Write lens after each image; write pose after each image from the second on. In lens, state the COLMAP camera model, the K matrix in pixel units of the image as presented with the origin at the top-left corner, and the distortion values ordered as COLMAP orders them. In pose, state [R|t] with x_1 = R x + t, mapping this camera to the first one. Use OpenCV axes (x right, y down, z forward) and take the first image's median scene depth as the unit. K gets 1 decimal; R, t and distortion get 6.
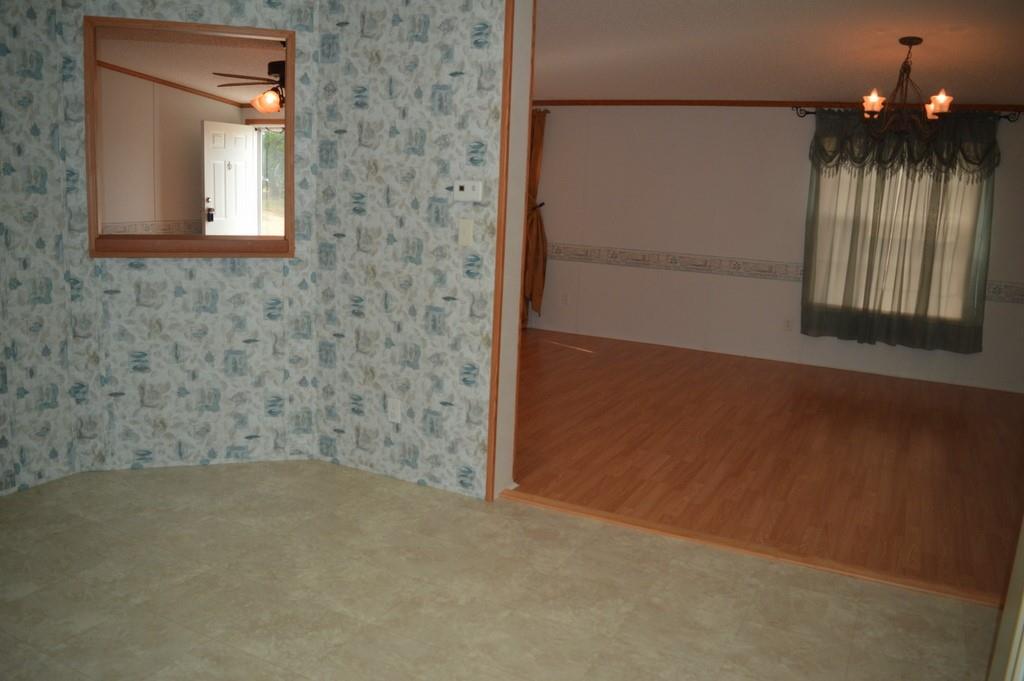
lens RADIAL K [[820.9, 0, 512.7], [0, 820.9, 337.6], [0, 0, 1]] dist [-0.092840, 0.020319]
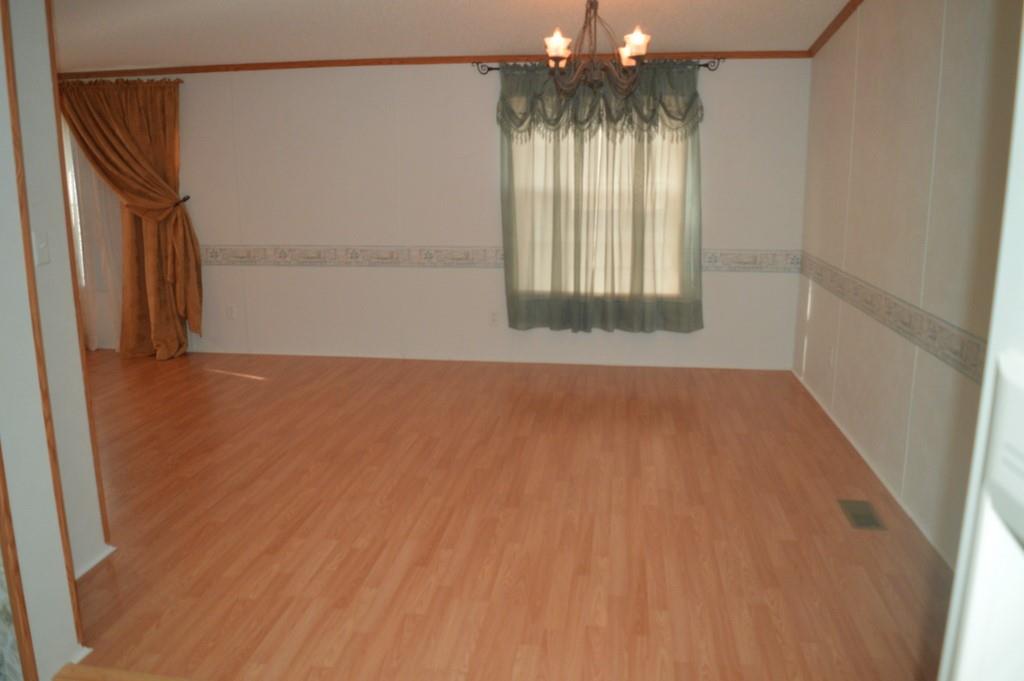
lens RADIAL K [[820.9, 0, 513.3], [0, 820.9, 341.1], [0, 0, 1]] dist [-0.092840, 0.020319]
pose [[0.943770, -0.115543, 0.309755, 0.161593], [0.105849, 0.993224, 0.047983, -0.058676], [-0.313200, -0.012498, 0.949605, 0.314568]]
